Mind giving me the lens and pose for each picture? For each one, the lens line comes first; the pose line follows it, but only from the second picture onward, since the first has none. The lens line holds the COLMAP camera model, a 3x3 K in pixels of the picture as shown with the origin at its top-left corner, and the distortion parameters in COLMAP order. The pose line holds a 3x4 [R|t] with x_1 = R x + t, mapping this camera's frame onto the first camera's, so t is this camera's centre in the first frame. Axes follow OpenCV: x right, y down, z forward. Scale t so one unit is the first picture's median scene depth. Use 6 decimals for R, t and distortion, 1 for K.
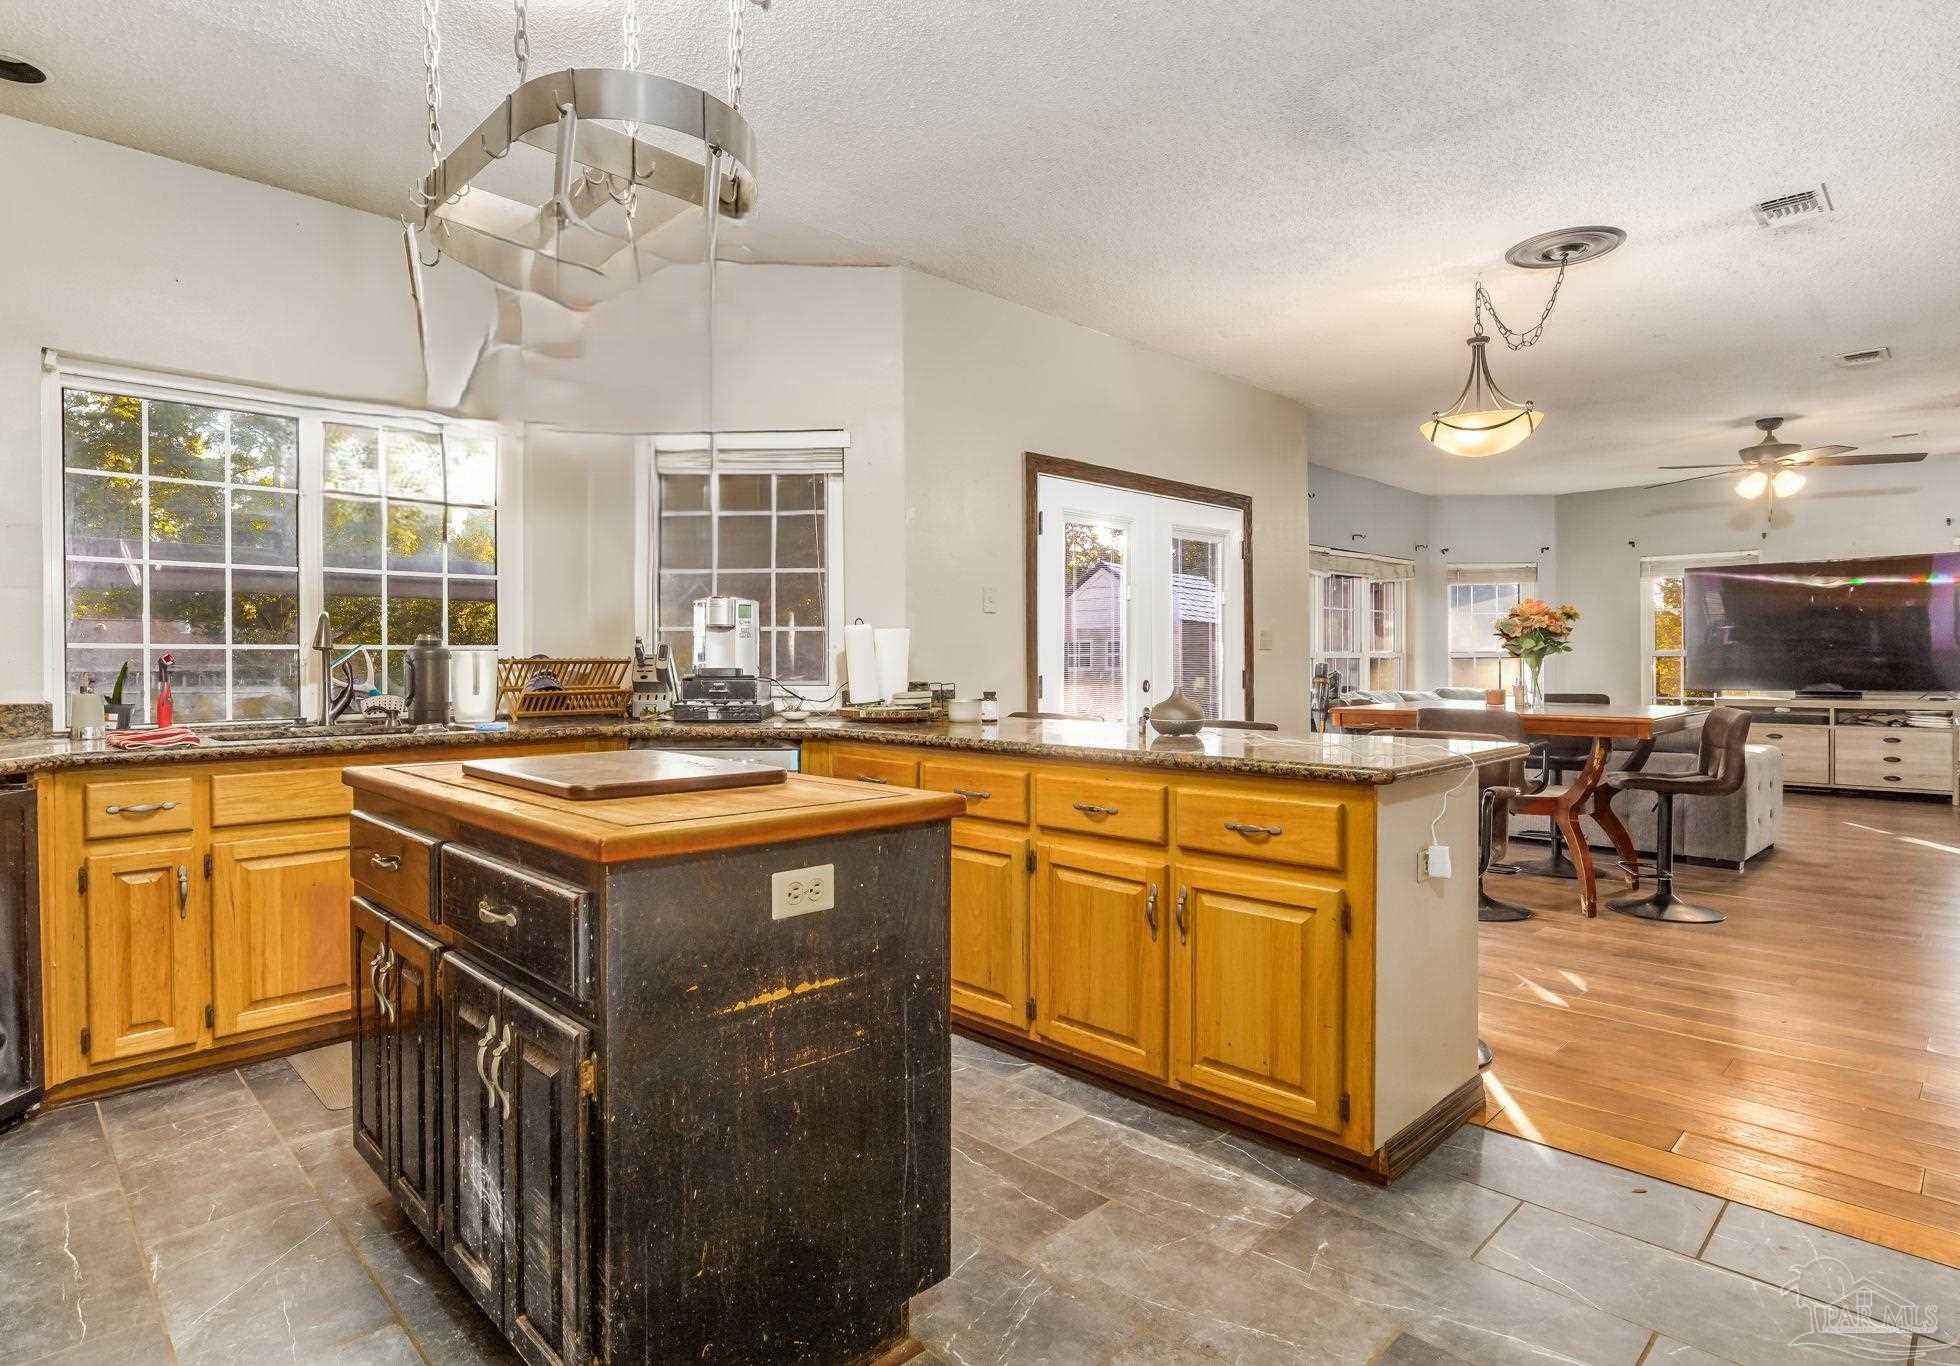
lens RADIAL K [[1023.7, 0, 967.7], [0, 1023.7, 671.4], [0, 0, 1]] dist [-0.005057, -0.000465]
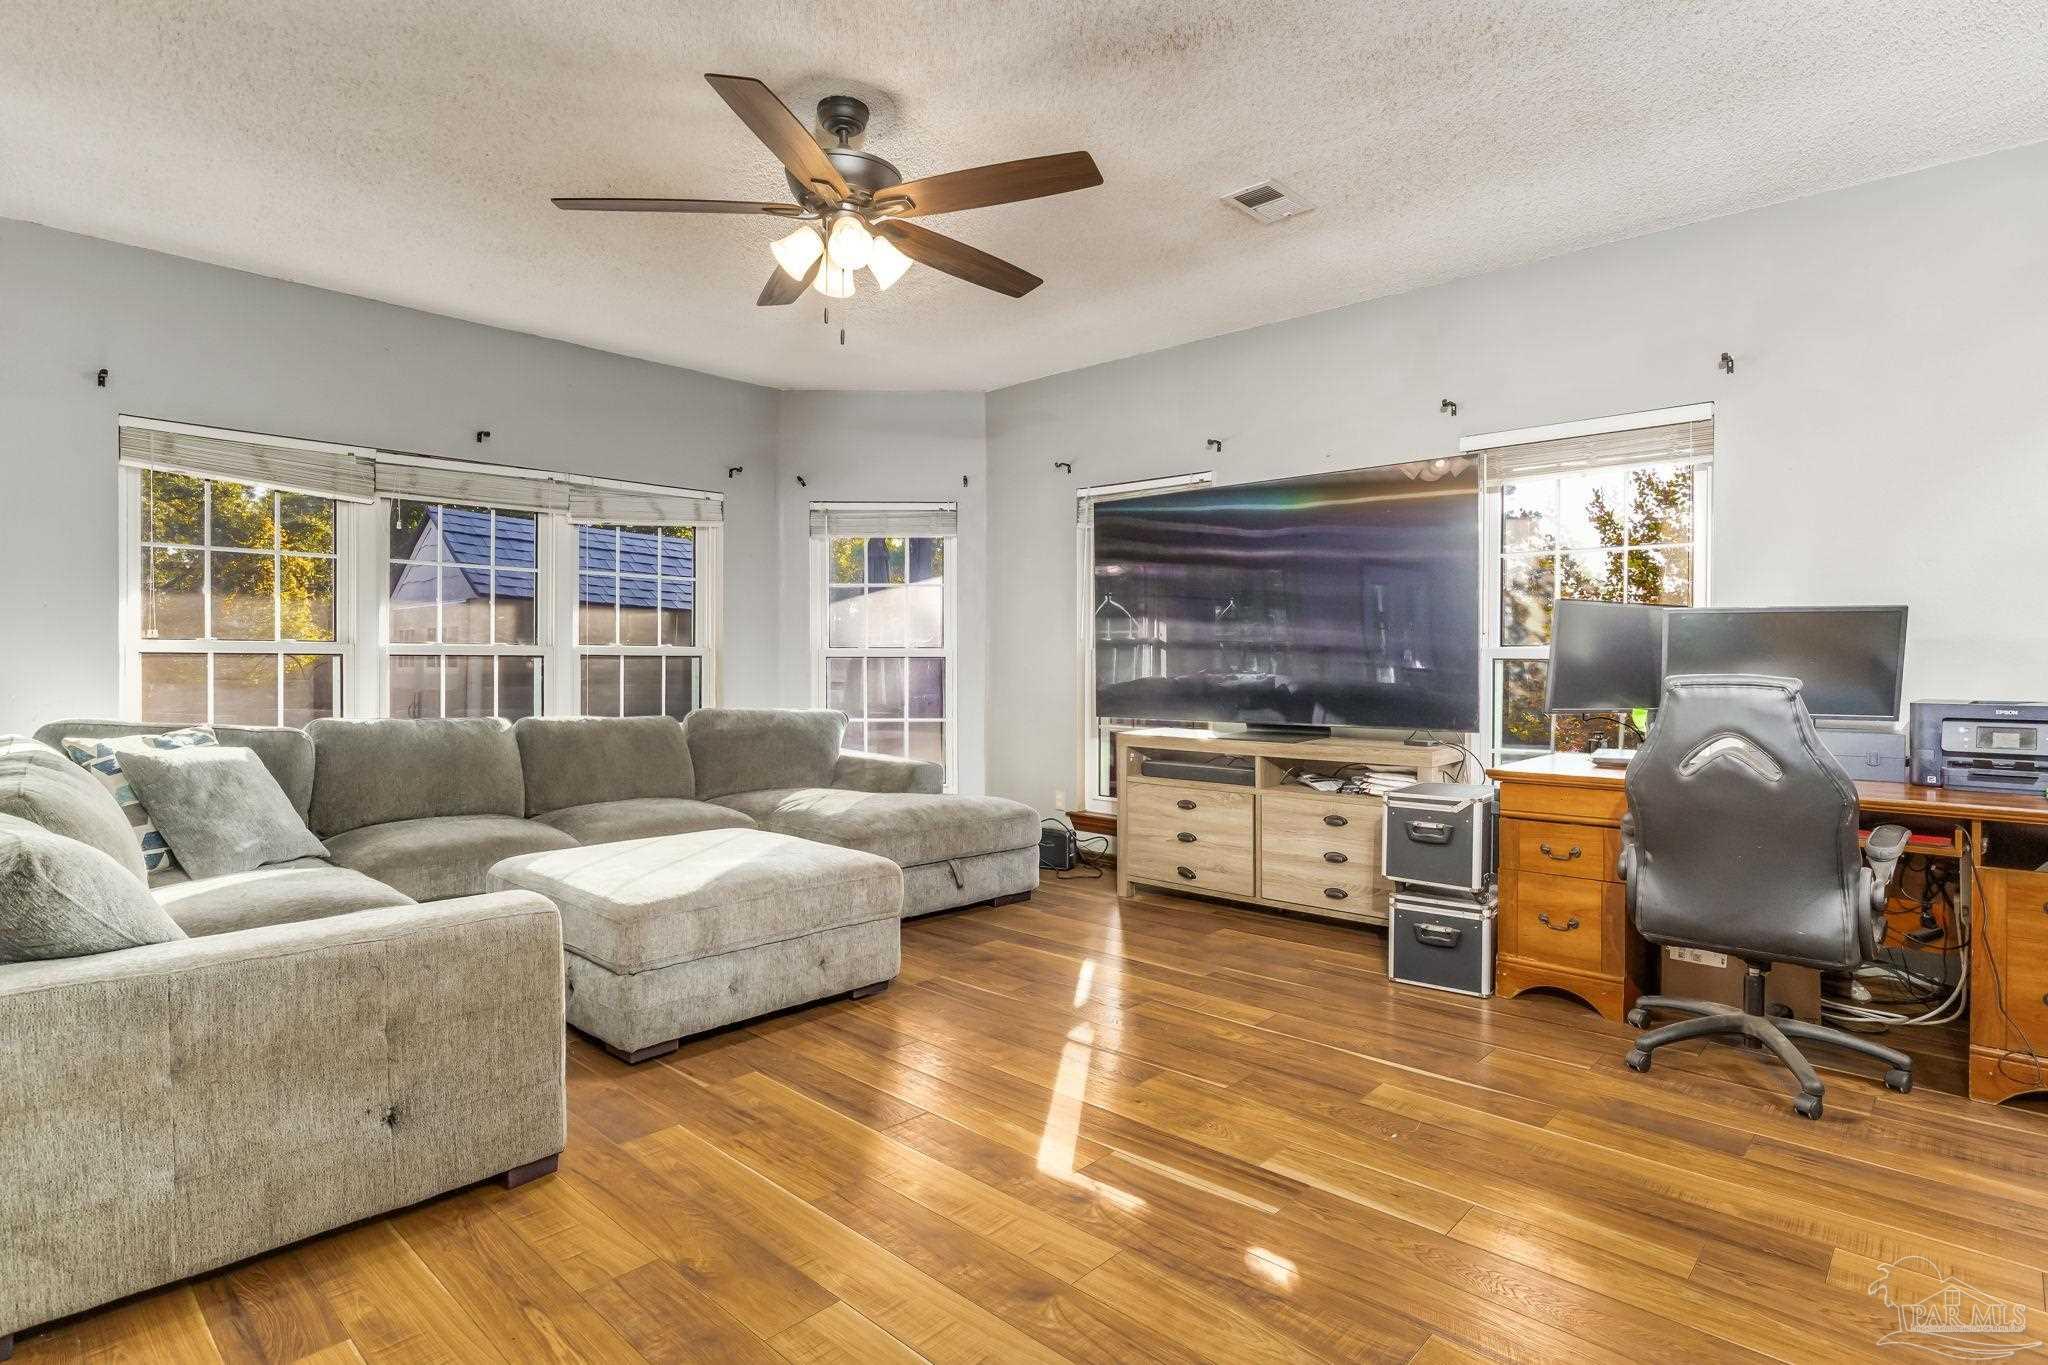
lens RADIAL K [[1044.6, 0, 1021.7], [0, 1044.6, 682.1], [0, 0, 1]] dist [-0.015681, 0.003210]
pose [[0.997418, 0.005151, 0.071632, 0.840301], [-0.006192, 0.999878, 0.014310, -0.012153], [-0.071550, -0.014716, 0.997328, 0.569102]]
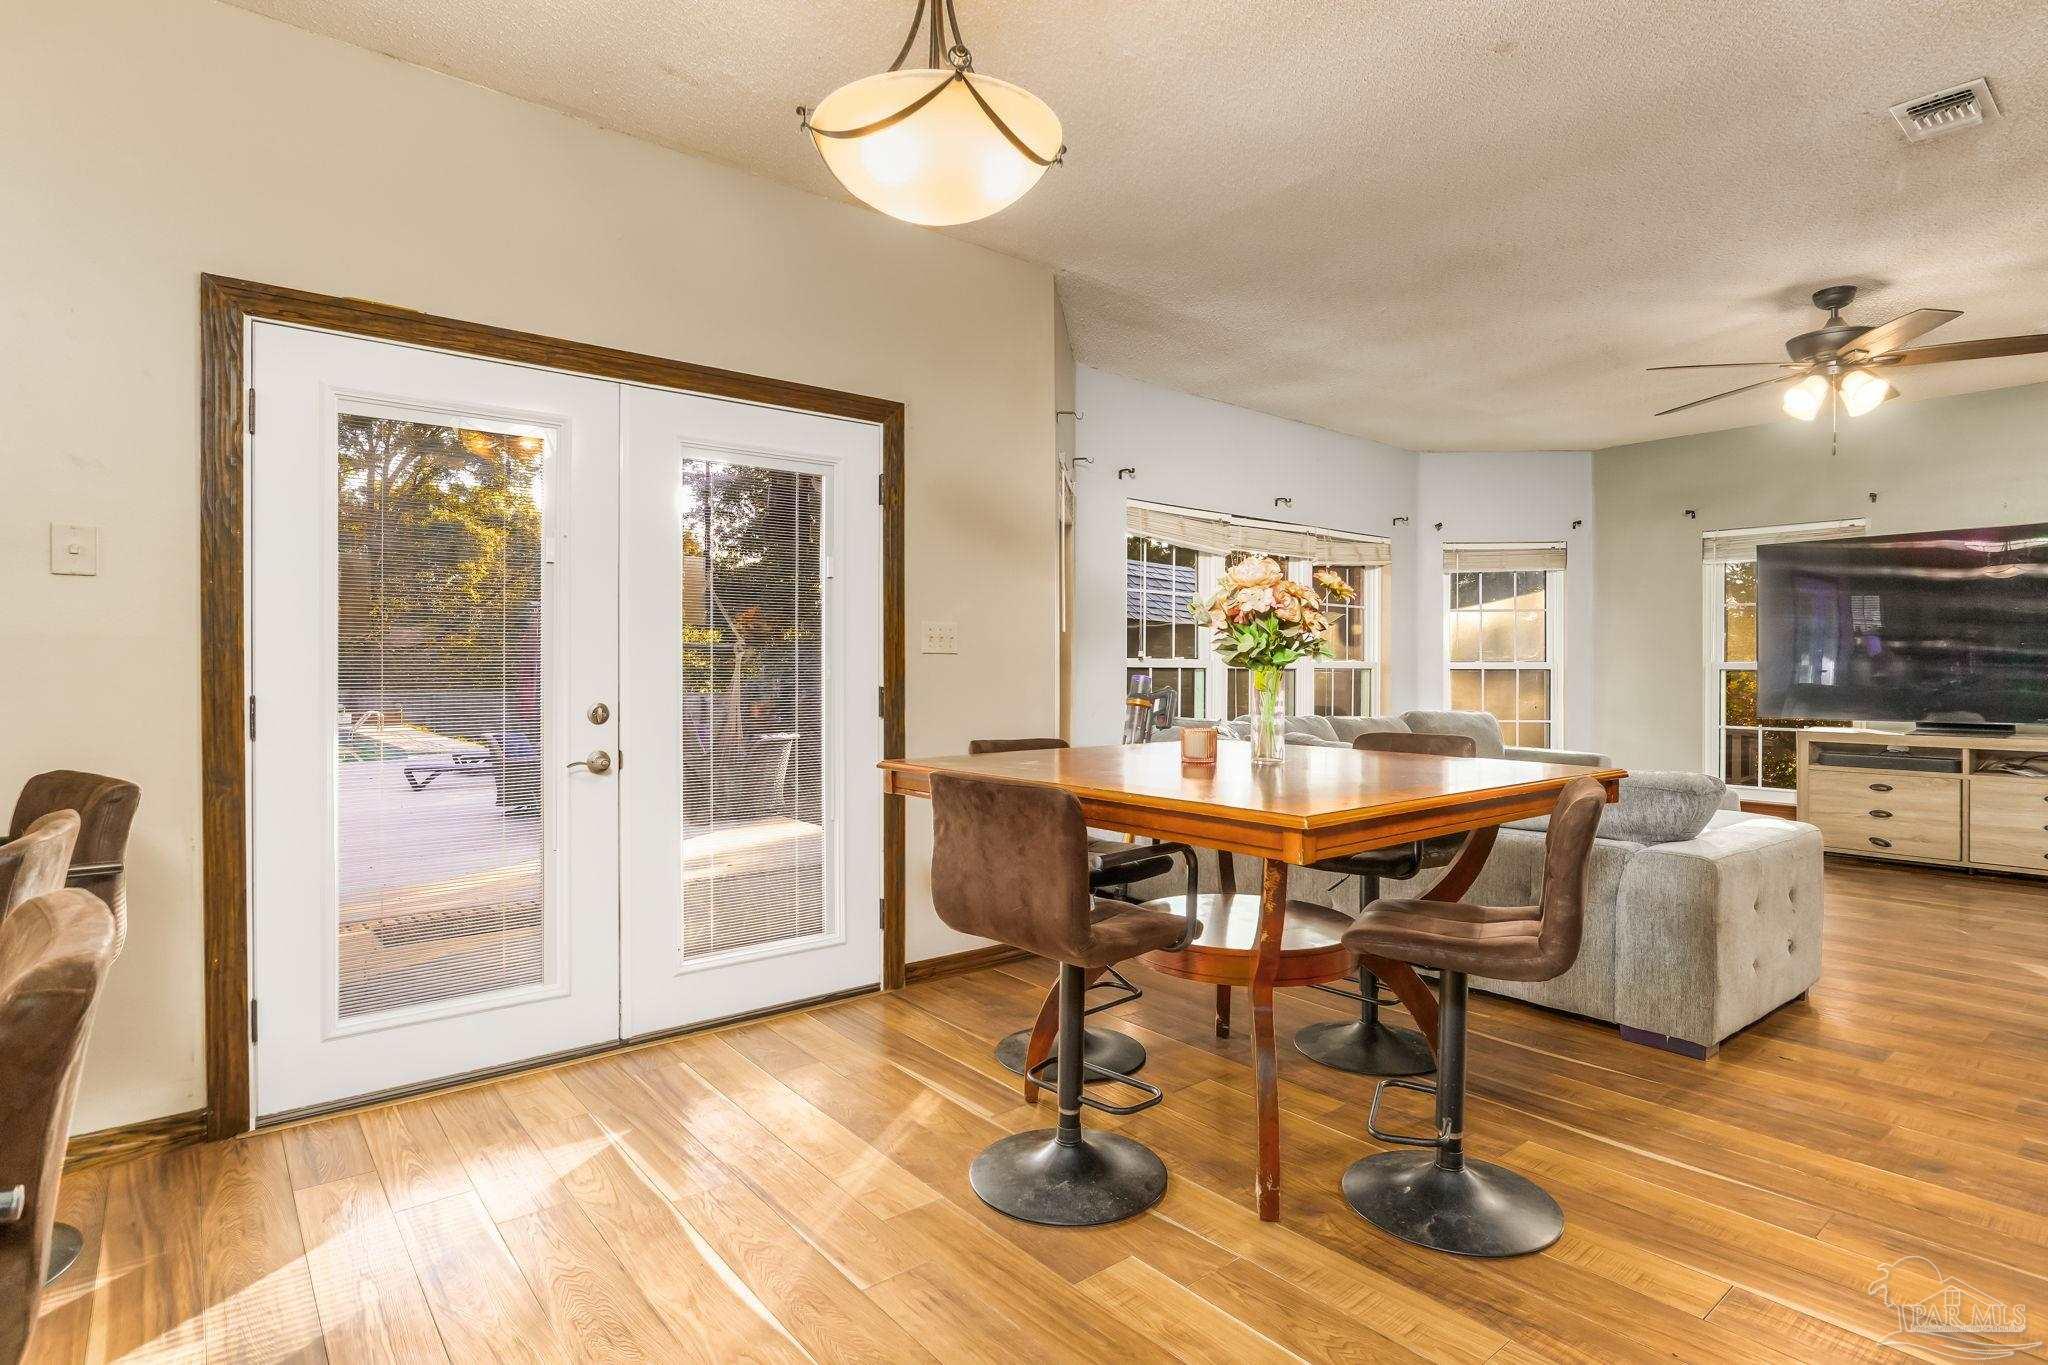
lens RADIAL K [[1044.6, 0, 1030.1], [0, 1044.6, 676.8], [0, 0, 1]] dist [-0.015681, 0.003210]
pose [[0.996899, 0.008228, -0.078259, 0.349266], [-0.008351, 0.999964, -0.001243, -0.006424], [0.078246, 0.001893, 0.996932, 0.333495]]
